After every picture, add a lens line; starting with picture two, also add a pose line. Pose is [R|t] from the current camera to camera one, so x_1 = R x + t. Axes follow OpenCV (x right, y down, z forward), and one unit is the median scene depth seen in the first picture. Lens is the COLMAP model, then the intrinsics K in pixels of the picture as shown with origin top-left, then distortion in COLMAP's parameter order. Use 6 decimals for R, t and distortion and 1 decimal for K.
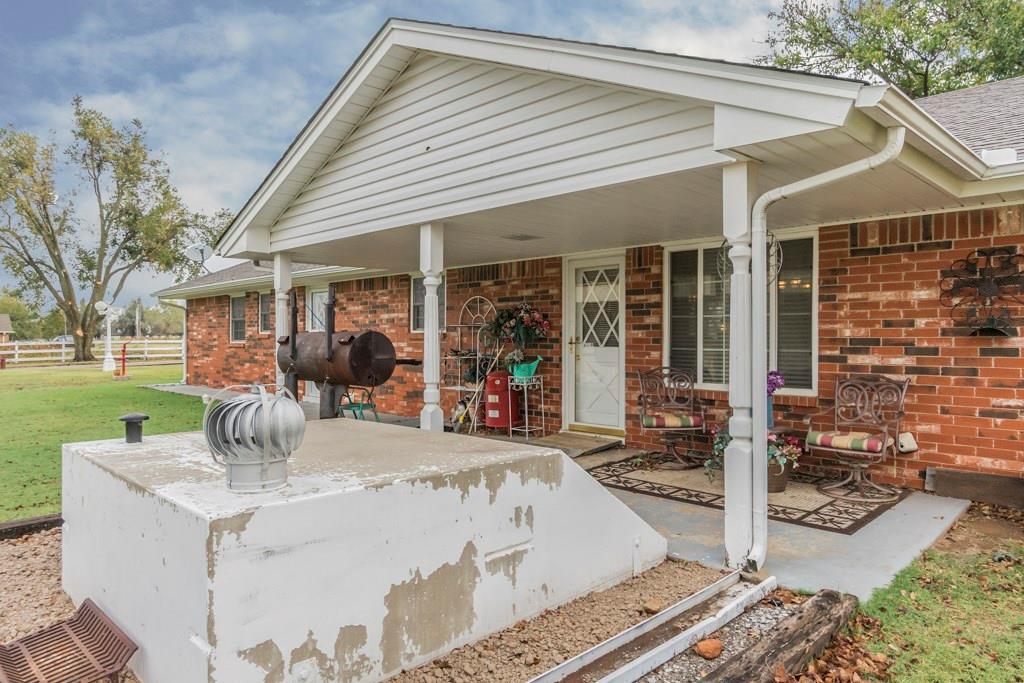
lens RADIAL K [[657.4, 0, 511.9], [0, 657.4, 340.1], [0, 0, 1]] dist [0.001771, 0.001321]
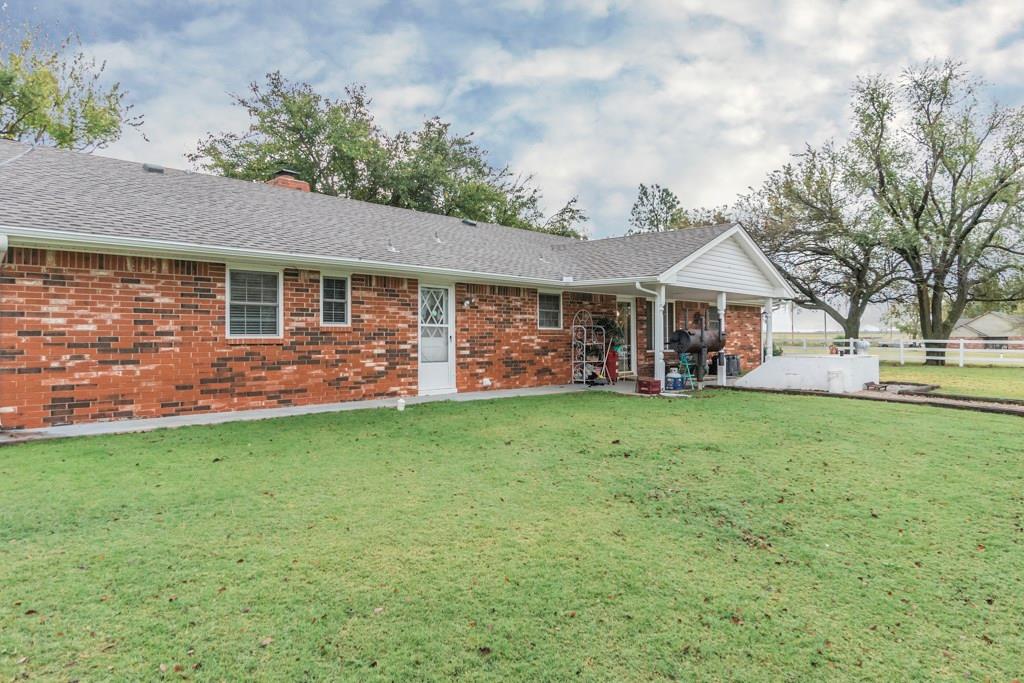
lens RADIAL K [[609.8, 0, 512.0], [0, 609.8, 339.2], [0, 0, 1]] dist [-0.002420, -0.000232]
pose [[0.000358, -0.002862, 0.999996, -1.445495], [0.004741, 0.999985, 0.002861, 0.006607], [-0.999989, 0.004740, 0.000372, 1.011907]]
